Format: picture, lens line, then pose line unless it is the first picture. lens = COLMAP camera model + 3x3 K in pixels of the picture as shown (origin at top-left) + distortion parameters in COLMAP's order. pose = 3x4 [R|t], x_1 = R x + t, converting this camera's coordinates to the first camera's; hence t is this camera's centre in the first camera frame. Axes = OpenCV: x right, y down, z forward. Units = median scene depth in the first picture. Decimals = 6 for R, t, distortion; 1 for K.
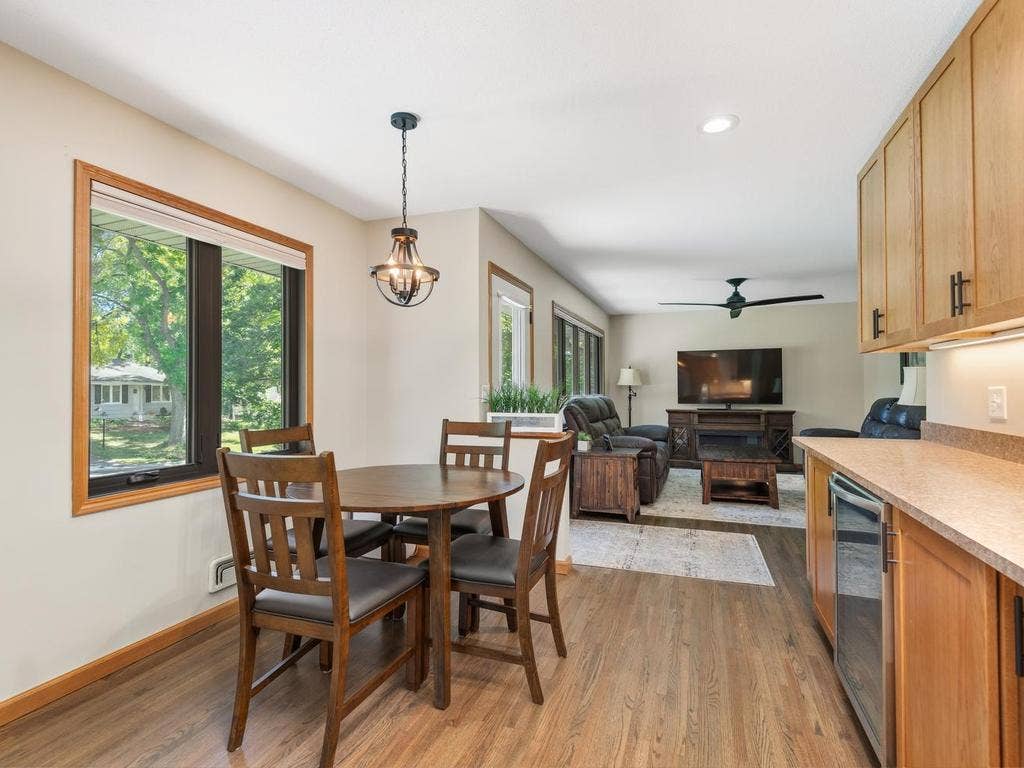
lens RADIAL K [[516.1, 0, 517.2], [0, 516.1, 381.4], [0, 0, 1]] dist [0.030440, -0.025415]
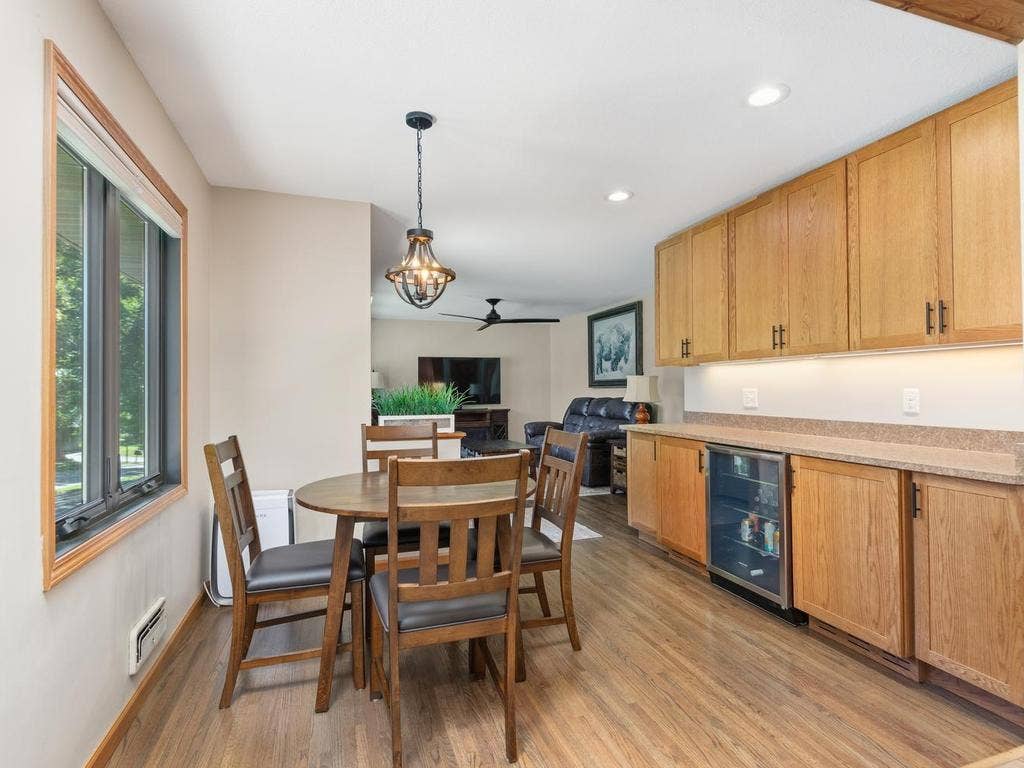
lens RADIAL K [[513.1, 0, 513.8], [0, 513.1, 385.8], [0, 0, 1]] dist [0.031324, -0.024013]
pose [[0.778834, 0.002547, 0.627225, -0.518231], [-0.003718, 0.999993, 0.000556, 0.001594], [-0.627219, -0.002765, 0.778838, 0.099968]]
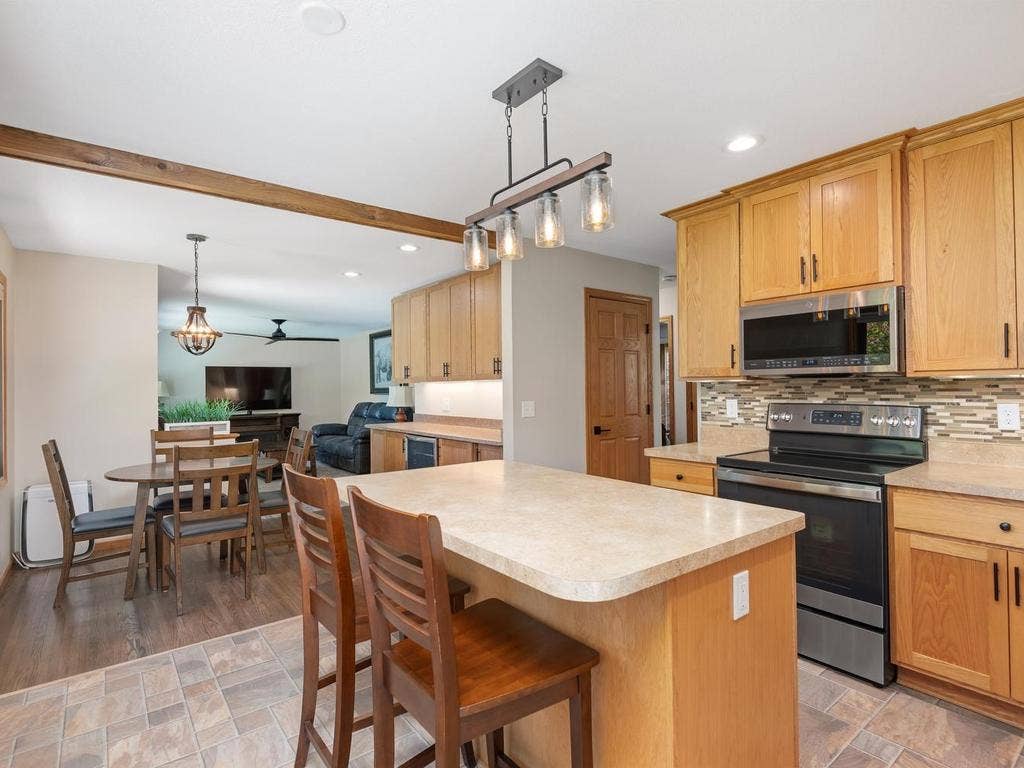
lens RADIAL K [[516.1, 0, 517.2], [0, 516.1, 381.4], [0, 0, 1]] dist [0.030440, -0.025415]
pose [[0.520205, 0.006031, 0.854020, -0.793401], [0.000168, 0.999974, -0.007164, -0.040541], [-0.854042, 0.003870, 0.520190, -0.482912]]
